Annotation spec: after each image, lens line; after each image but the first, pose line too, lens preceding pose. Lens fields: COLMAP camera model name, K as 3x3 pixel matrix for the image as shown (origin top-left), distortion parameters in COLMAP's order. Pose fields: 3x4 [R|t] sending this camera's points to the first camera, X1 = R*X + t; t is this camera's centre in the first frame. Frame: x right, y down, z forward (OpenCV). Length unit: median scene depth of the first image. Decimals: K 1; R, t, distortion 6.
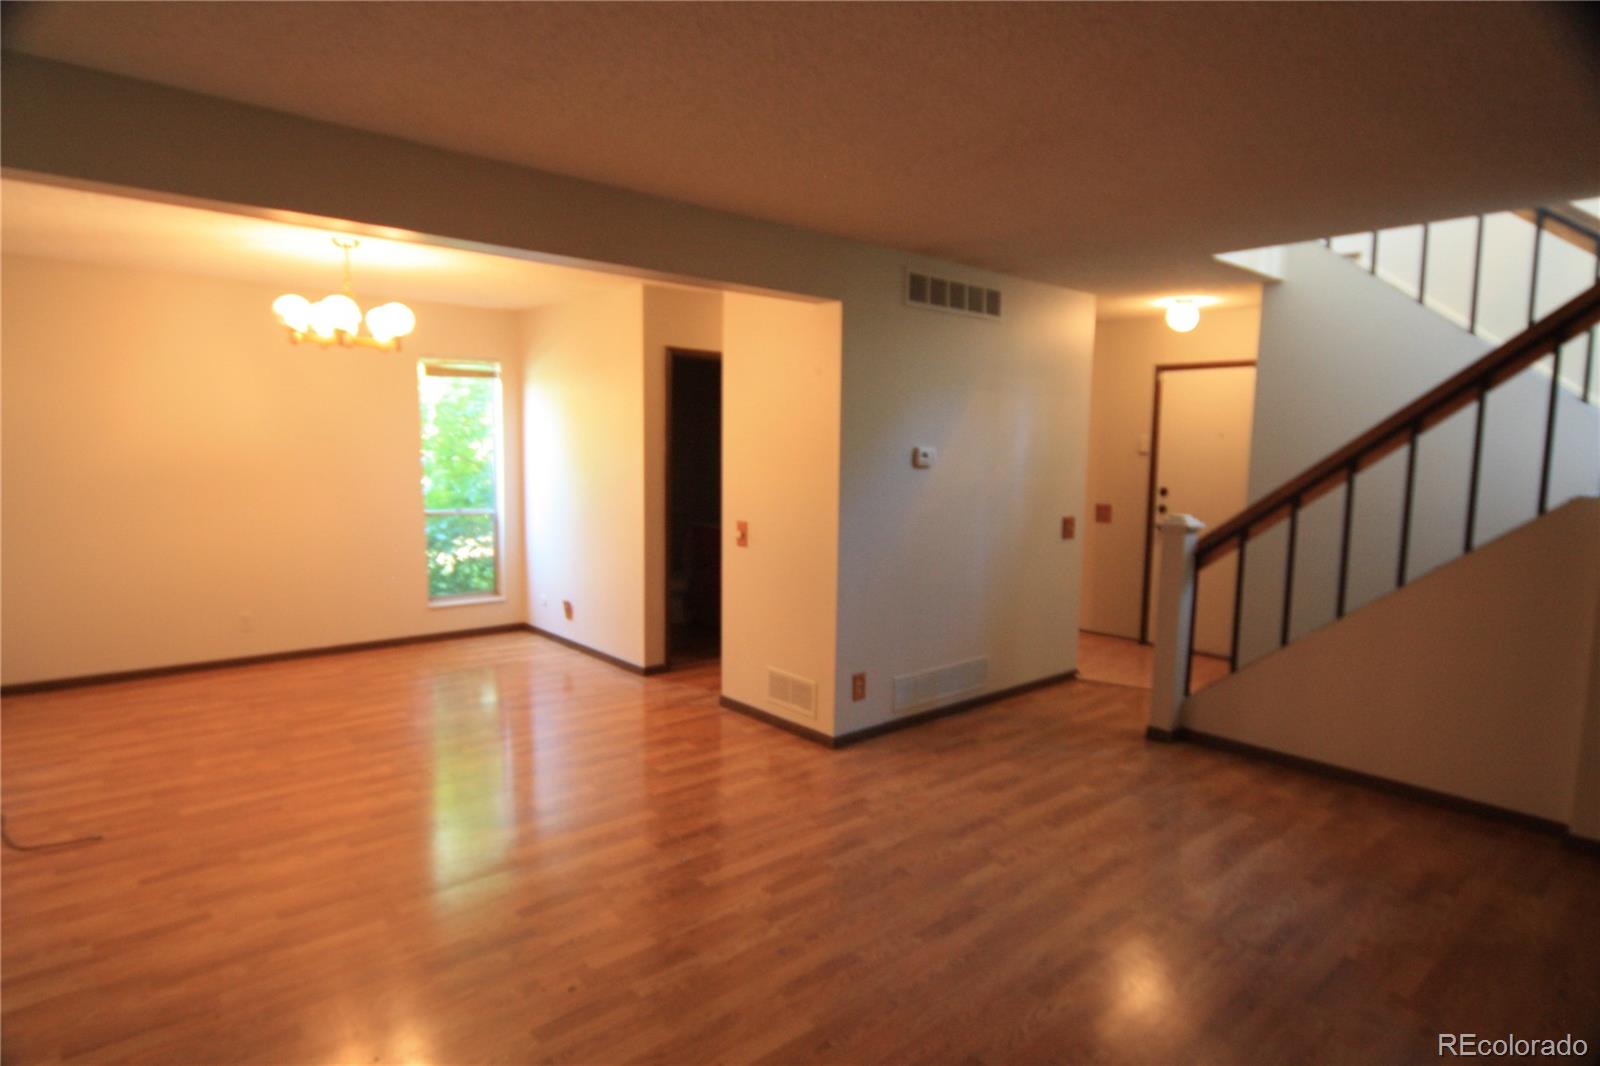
lens RADIAL K [[891.9, 0, 805.5], [0, 891.9, 547.1], [0, 0, 1]] dist [-0.019159, 0.003981]
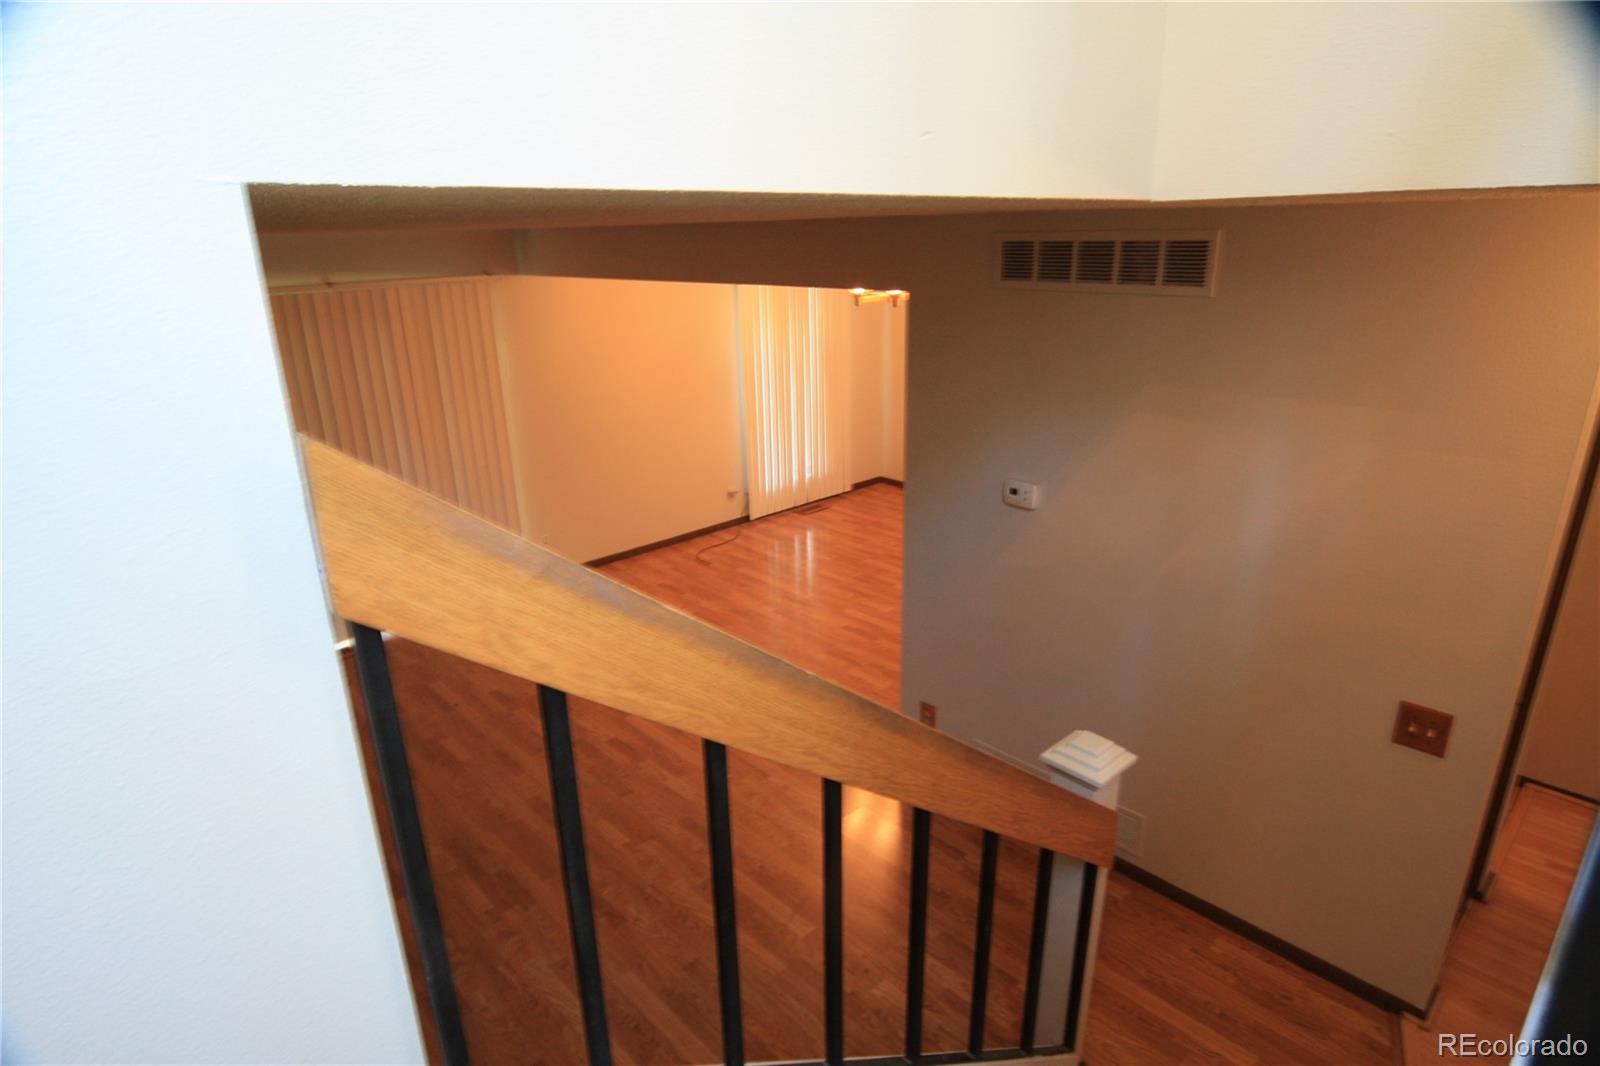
lens RADIAL K [[891.9, 0, 794.7], [0, 891.9, 540.1], [0, 0, 1]] dist [-0.019159, 0.003981]
pose [[0.026669, 0.312670, -0.949488, 0.841404], [-0.088243, 0.946854, 0.309324, -0.277096], [0.995742, 0.075536, 0.052842, 0.785370]]
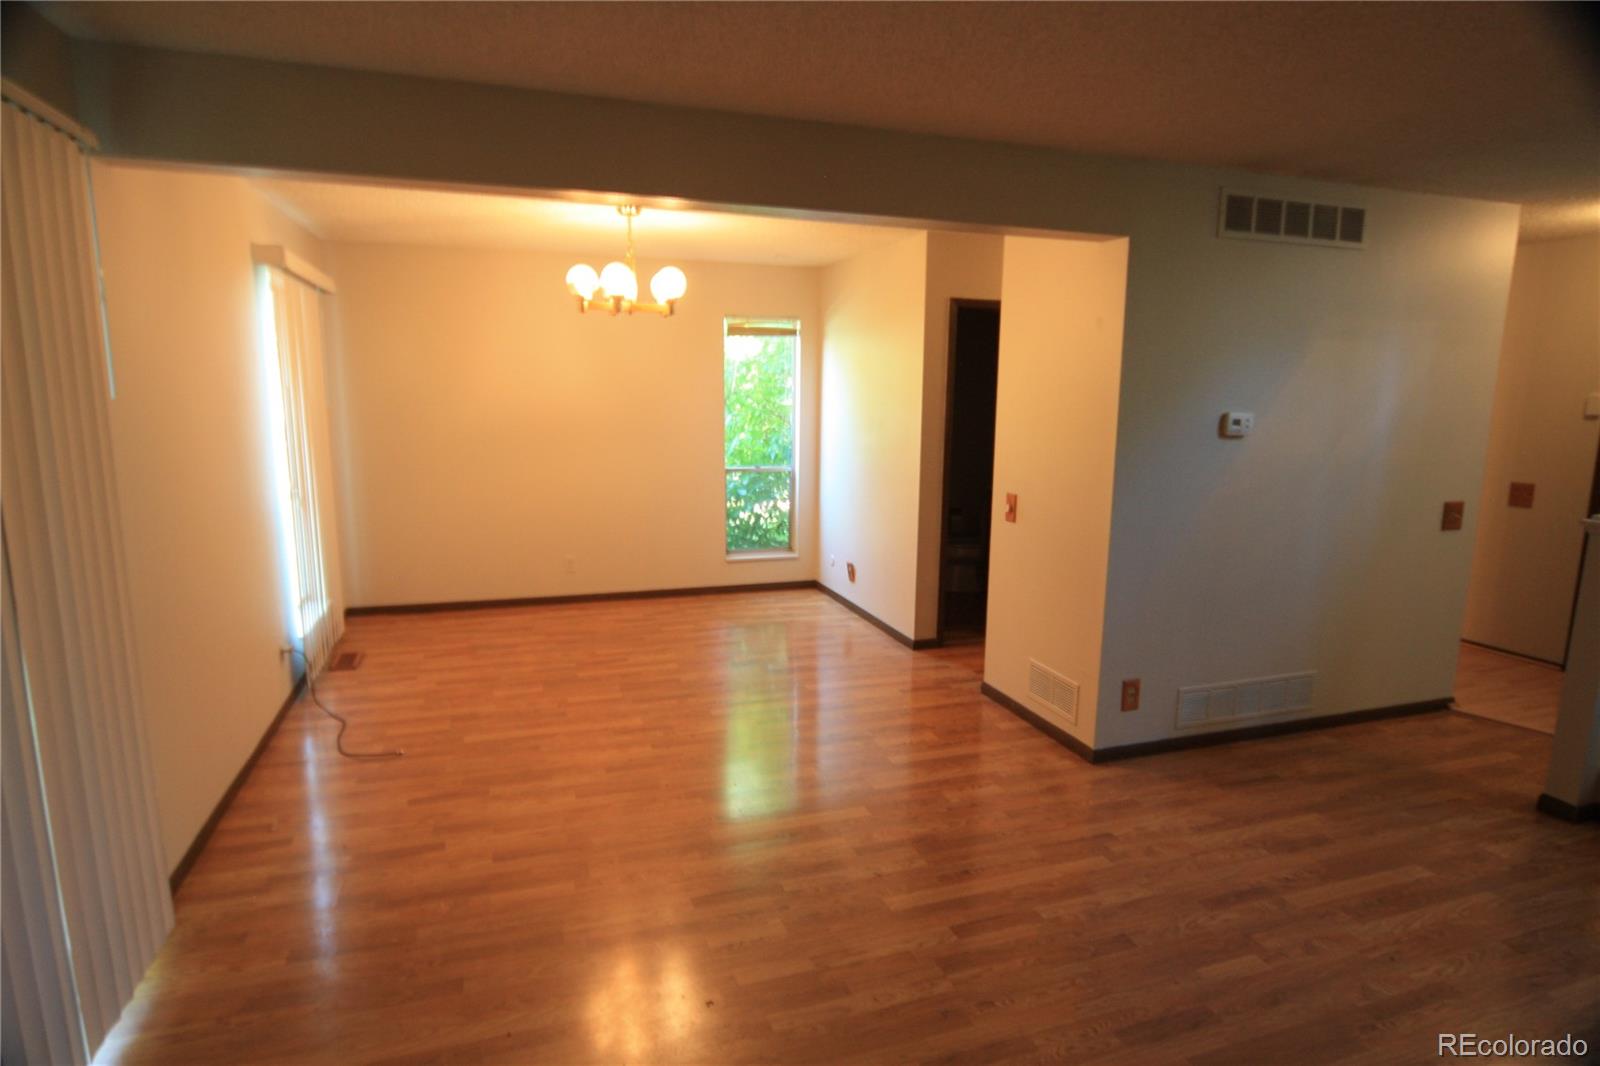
lens RADIAL K [[891.9, 0, 813.0], [0, 891.9, 542.8], [0, 0, 1]] dist [-0.019159, 0.003981]
pose [[0.925266, 0.059377, -0.374642, 0.086242], [-0.040043, 0.997443, 0.059187, -0.025935], [0.377199, -0.039762, 0.925278, 0.101852]]
